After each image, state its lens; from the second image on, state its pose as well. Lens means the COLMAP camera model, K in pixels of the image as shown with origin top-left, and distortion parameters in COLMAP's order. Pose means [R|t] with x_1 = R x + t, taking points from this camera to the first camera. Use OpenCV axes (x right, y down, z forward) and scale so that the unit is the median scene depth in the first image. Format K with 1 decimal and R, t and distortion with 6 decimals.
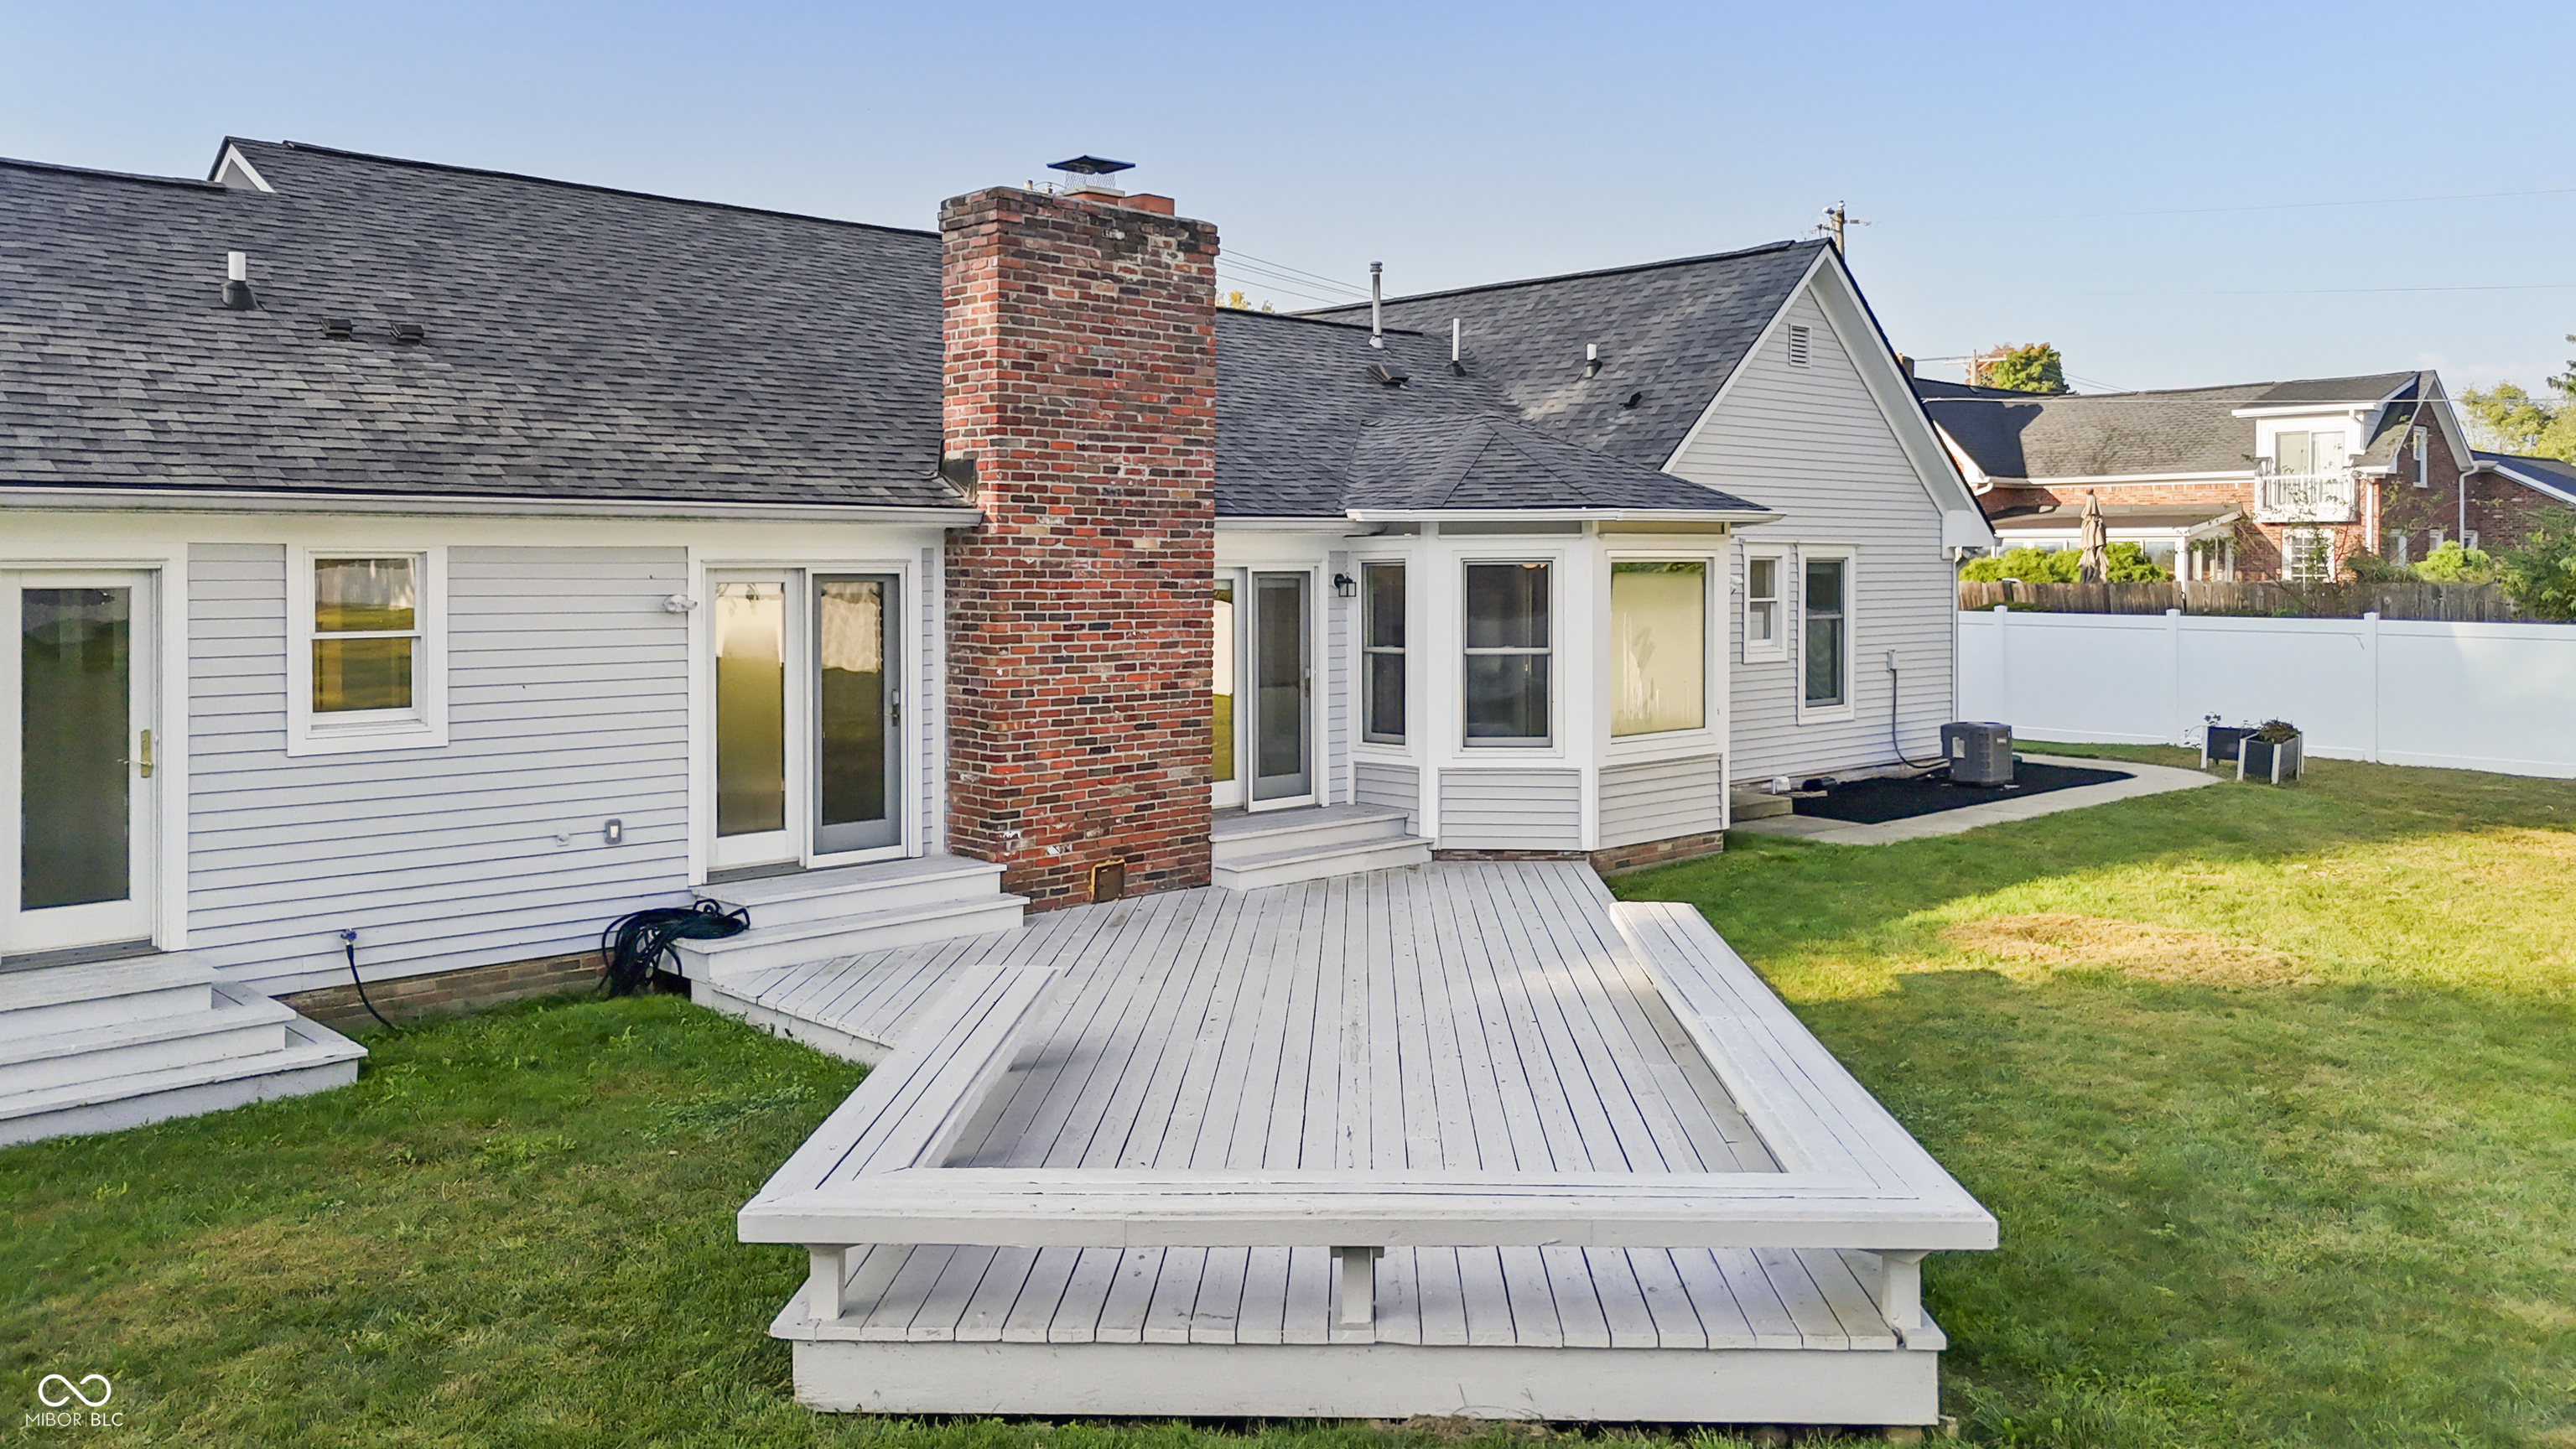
lens RADIAL K [[1916.4, 0, 1279.1], [0, 1916.4, 588.8], [0, 0, 1]] dist [0.103263, -0.162078]
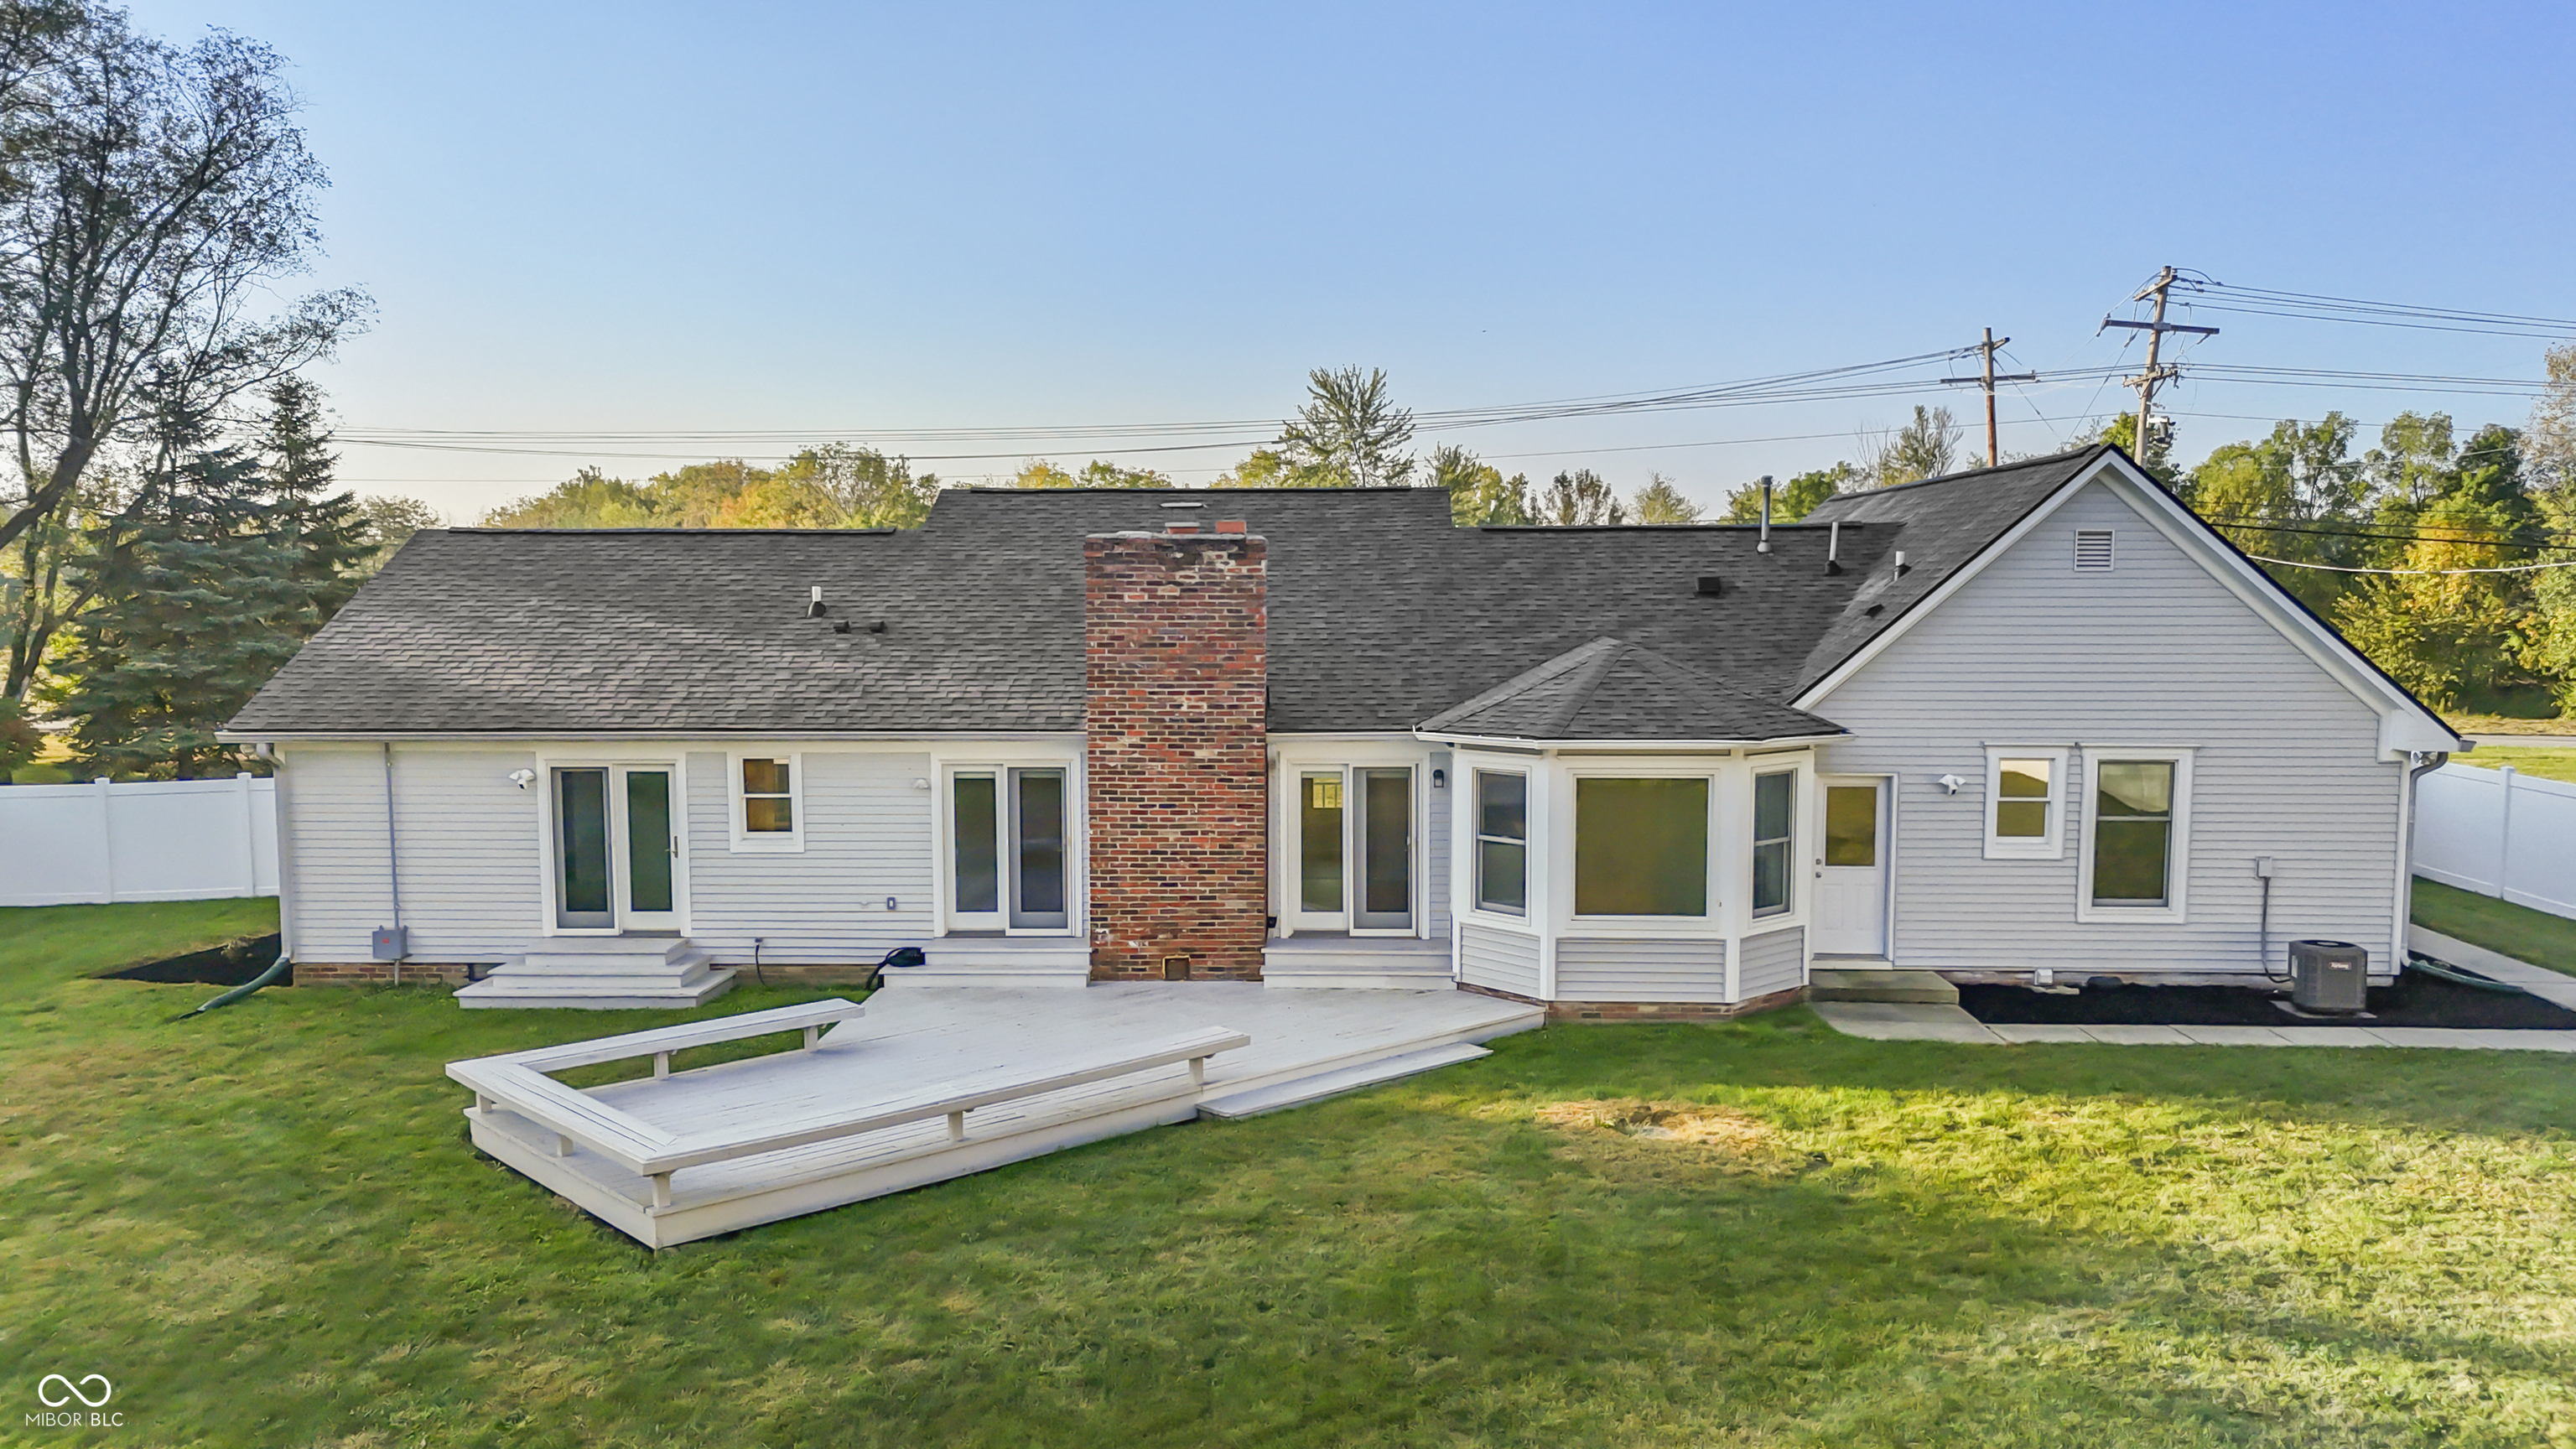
lens RADIAL K [[1902.2, 0, 1284.6], [0, 1902.2, 745.8], [0, 0, 1]] dist [0.118474, -0.143841]
pose [[0.699073, 0.056070, -0.712849, 0.930481], [-0.009156, 0.997541, 0.069483, -0.119589], [0.714992, -0.042047, 0.697867, -0.011839]]
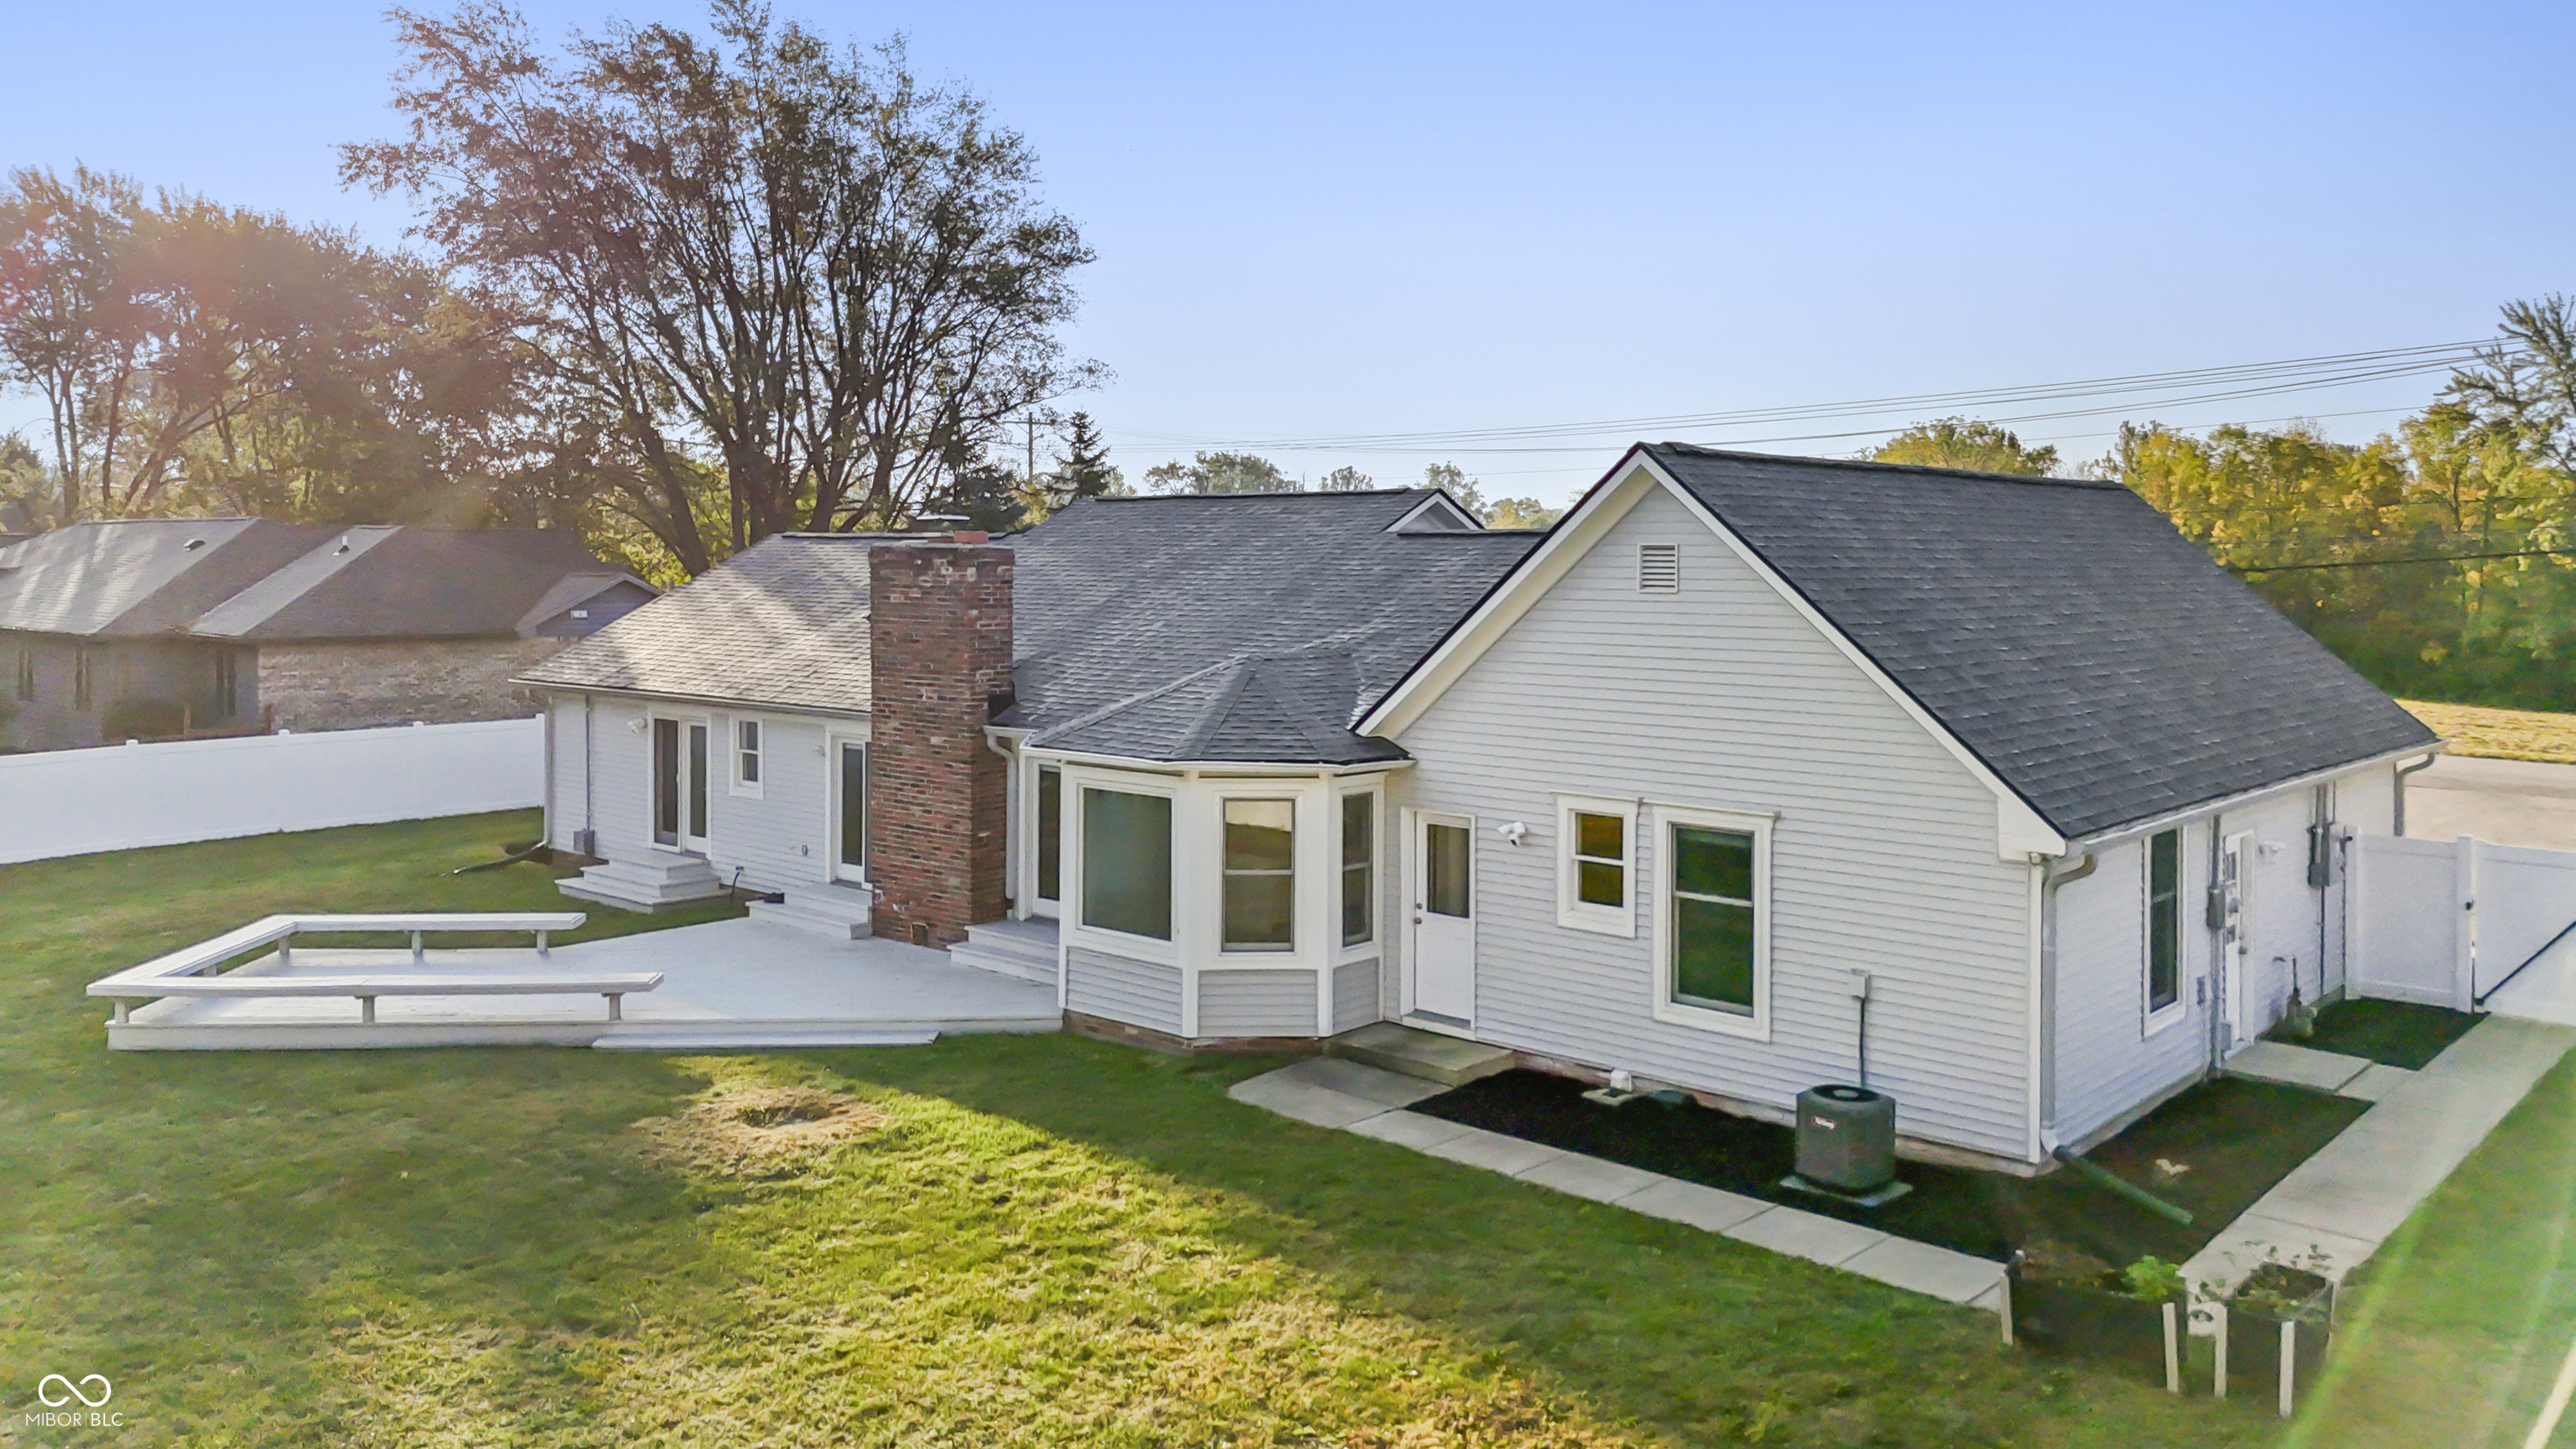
lens RADIAL K [[1916.4, 0, 1279.1], [0, 1916.4, 588.8], [0, 0, 1]] dist [0.103263, -0.162078]
pose [[0.082718, 0.016134, -0.996442, 1.445945], [-0.021790, 0.999659, 0.014377, -0.165689], [0.996335, 0.020523, 0.083042, 1.020102]]
